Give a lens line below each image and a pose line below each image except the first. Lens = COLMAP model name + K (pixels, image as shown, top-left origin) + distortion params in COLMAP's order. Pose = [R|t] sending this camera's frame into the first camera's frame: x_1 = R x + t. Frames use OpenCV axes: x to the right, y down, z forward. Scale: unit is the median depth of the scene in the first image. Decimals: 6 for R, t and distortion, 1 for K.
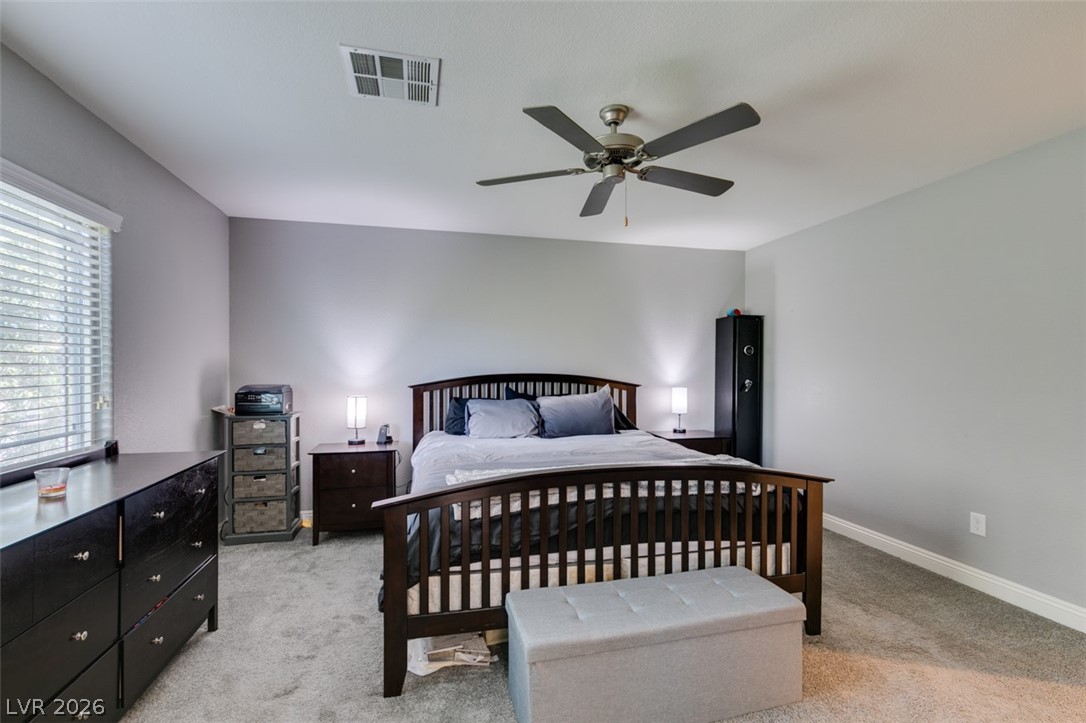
lens RADIAL K [[481.2, 0, 542.0], [0, 481.2, 367.5], [0, 0, 1]] dist [0.000628, 0.000107]
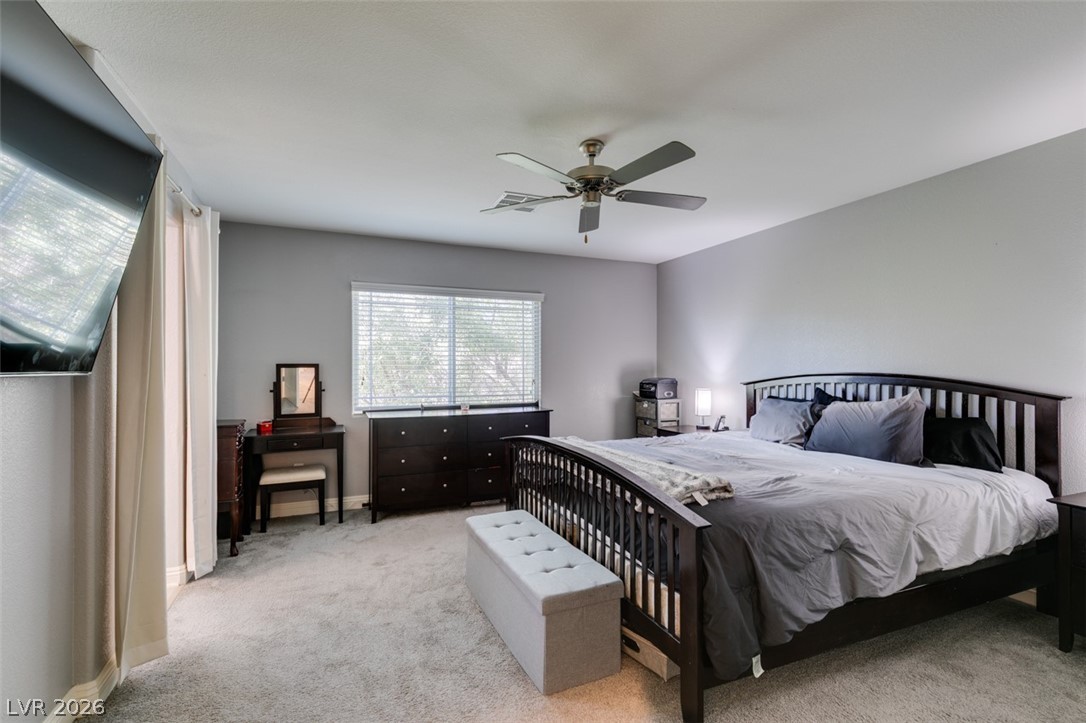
lens RADIAL K [[481.2, 0, 542.0], [0, 481.2, 367.5], [0, 0, 1]] dist [0.000628, 0.000107]
pose [[0.162722, 0.001092, -0.986671, 0.822174], [0.000423, 0.999999, 0.001176, 0.002817], [0.986672, -0.000608, 0.162722, 0.443950]]
